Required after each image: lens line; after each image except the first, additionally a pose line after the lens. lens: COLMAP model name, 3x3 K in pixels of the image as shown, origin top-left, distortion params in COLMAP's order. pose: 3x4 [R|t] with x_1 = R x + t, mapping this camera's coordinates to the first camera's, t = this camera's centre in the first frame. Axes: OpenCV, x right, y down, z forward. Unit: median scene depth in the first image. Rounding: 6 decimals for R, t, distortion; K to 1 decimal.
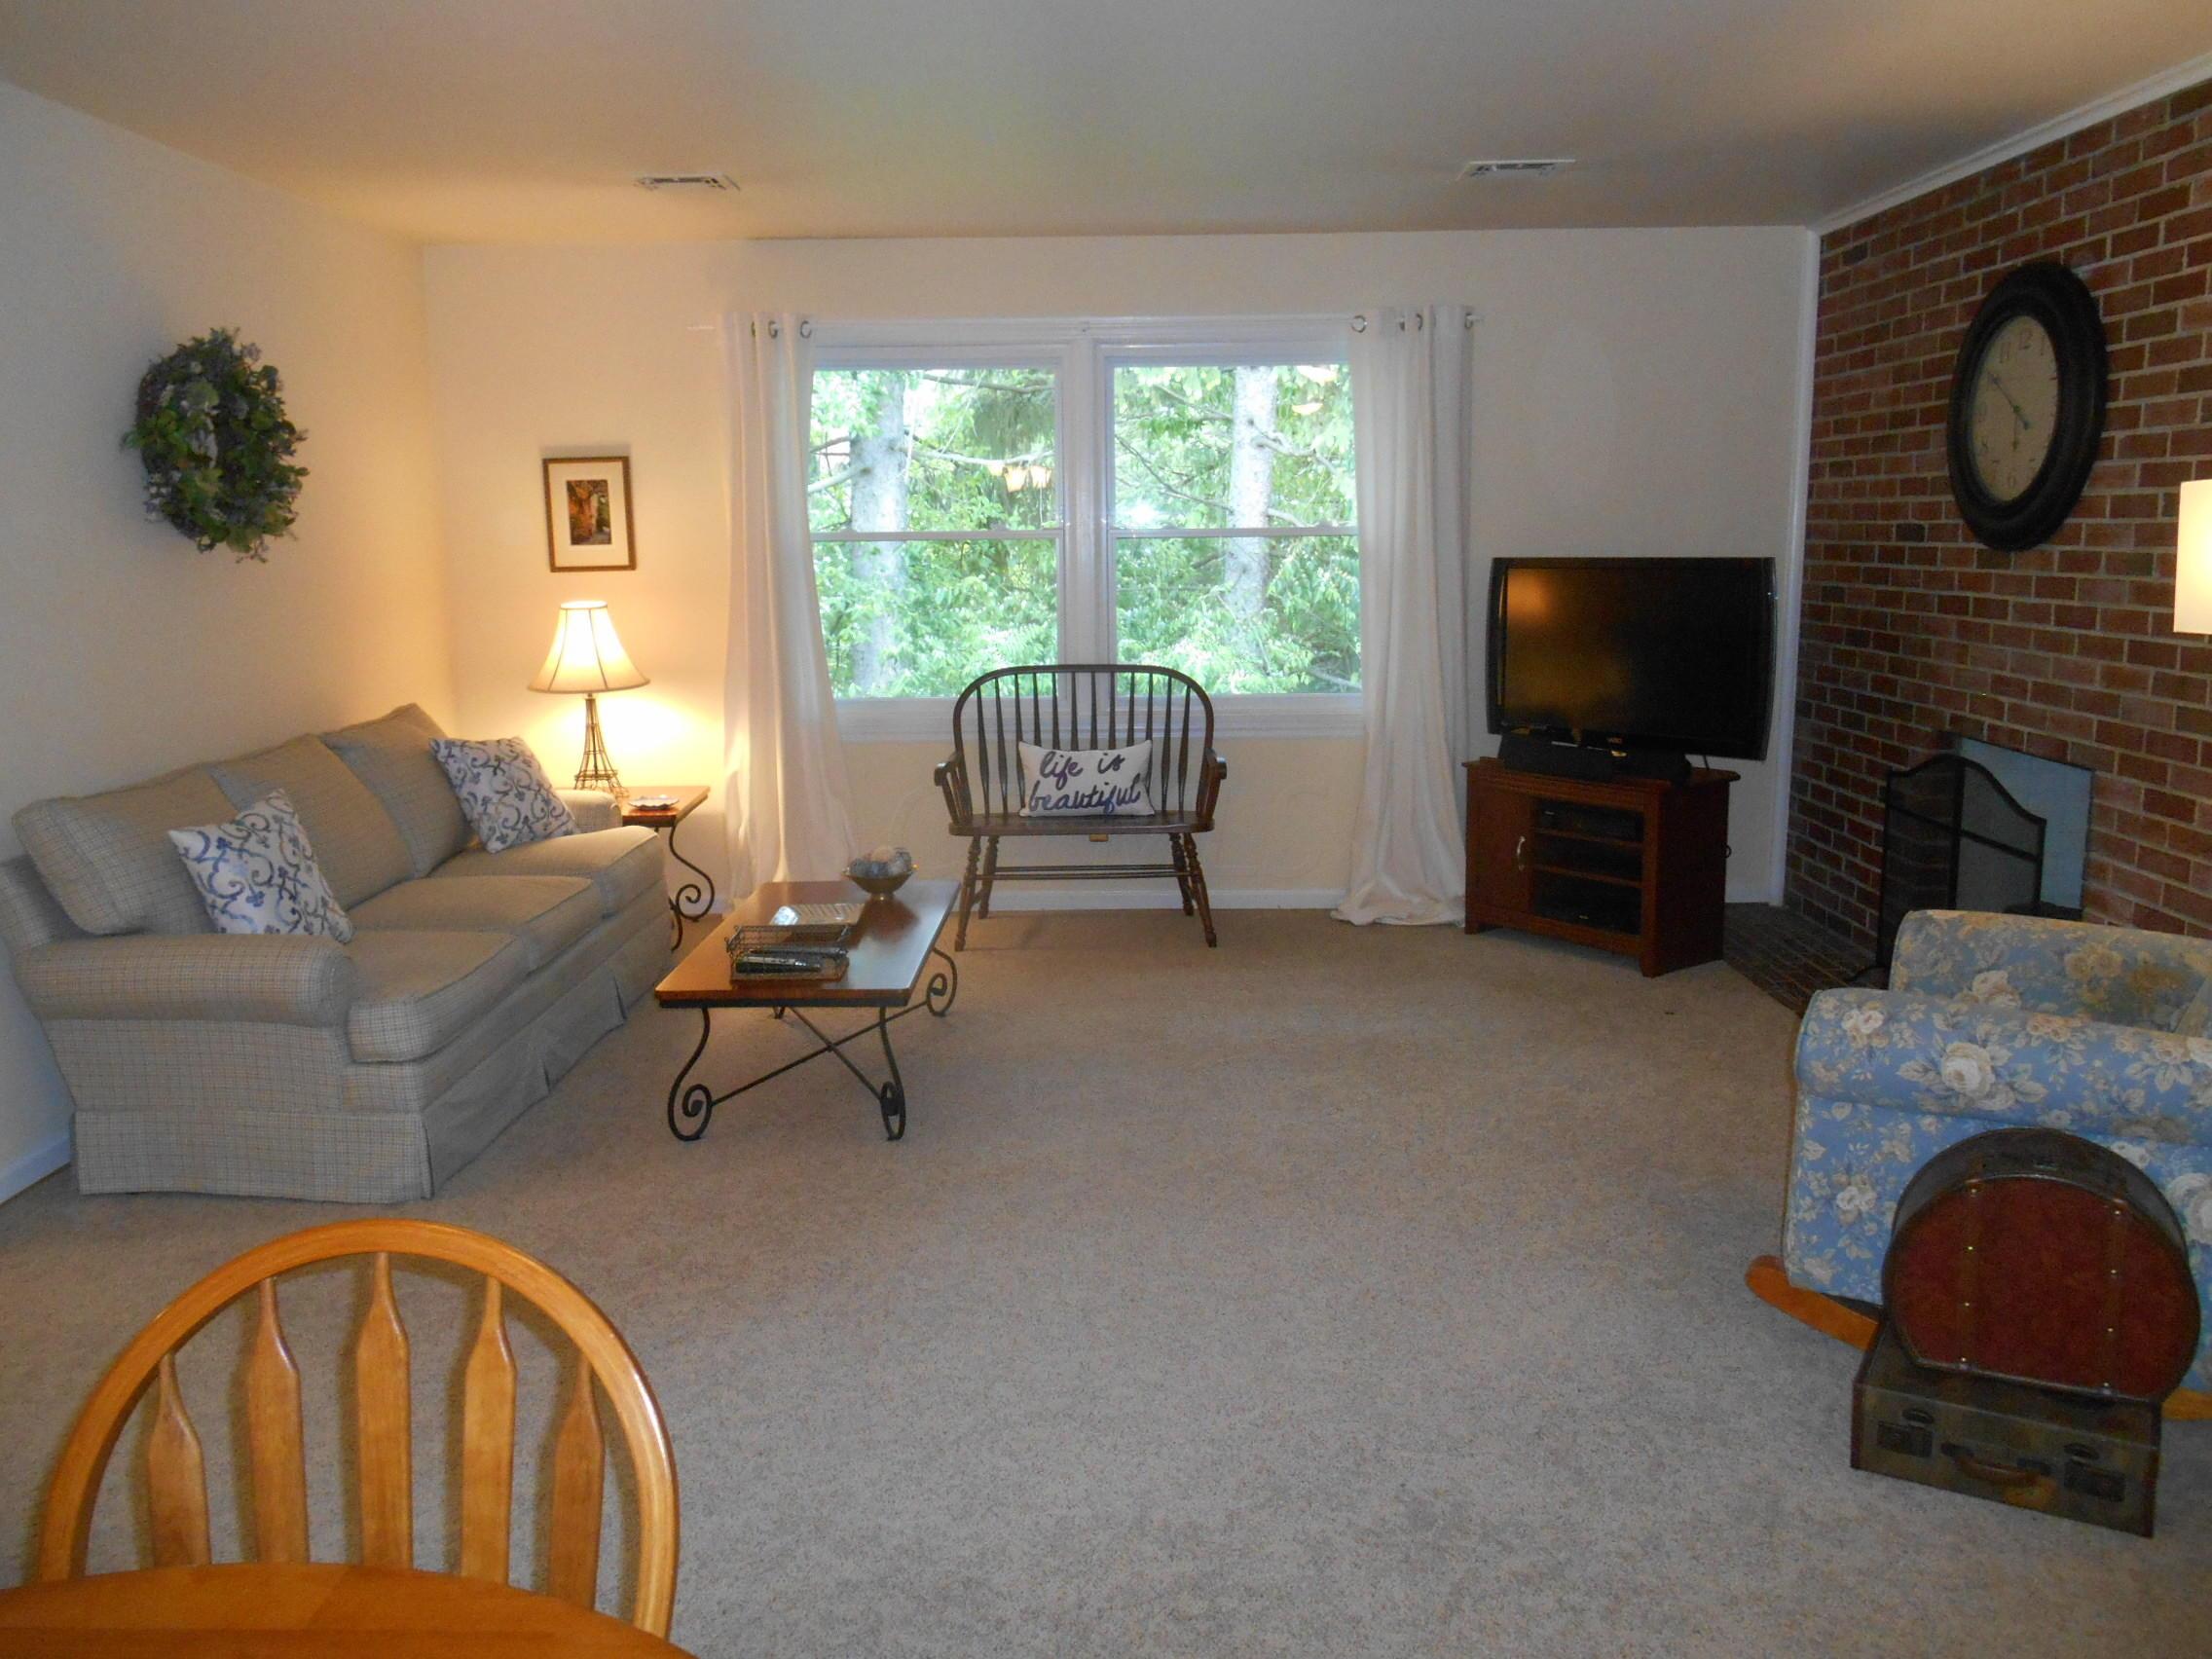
lens RADIAL K [[1732.7, 0, 1089.1], [0, 1732.7, 823.6], [0, 0, 1]] dist [-0.015484, 0.007641]
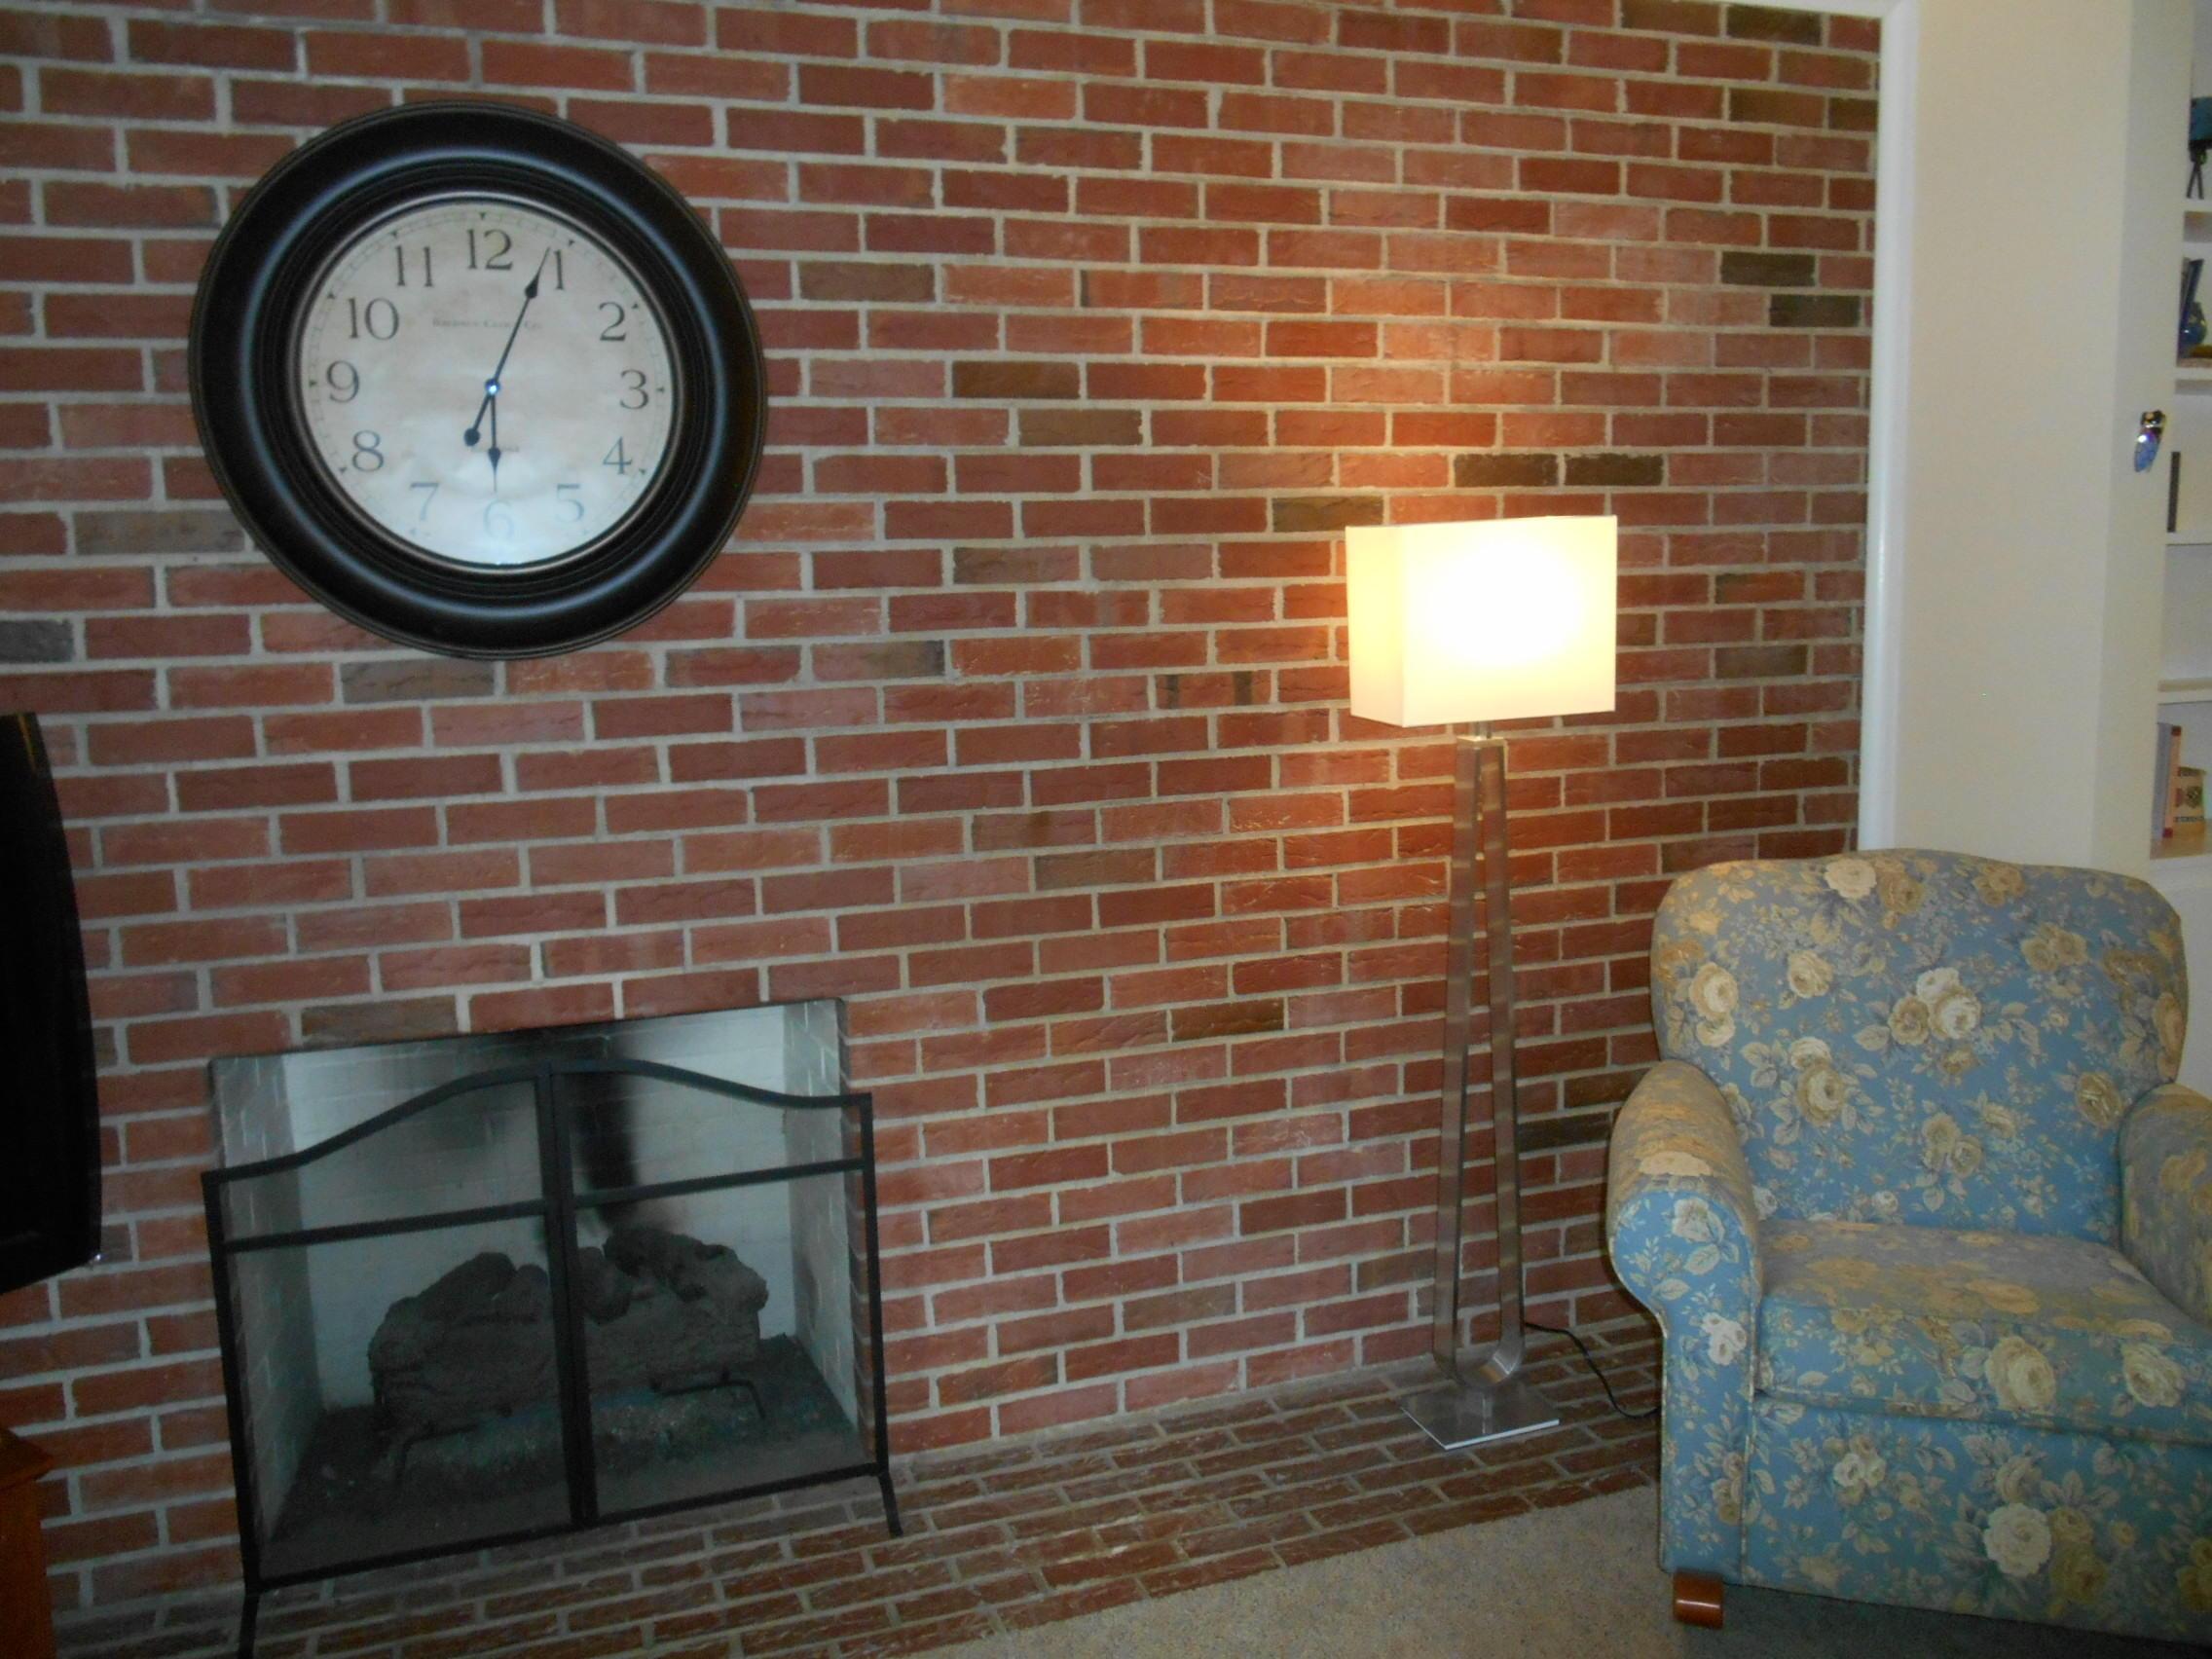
lens RADIAL K [[1732.7, 0, 1089.1], [0, 1732.7, 823.6], [0, 0, 1]] dist [-0.015484, 0.007641]
pose [[-0.338017, -0.109263, 0.934776, -0.013593], [0.189515, 0.964990, 0.181324, -0.135954], [-0.921862, 0.238444, -0.305476, 0.799548]]
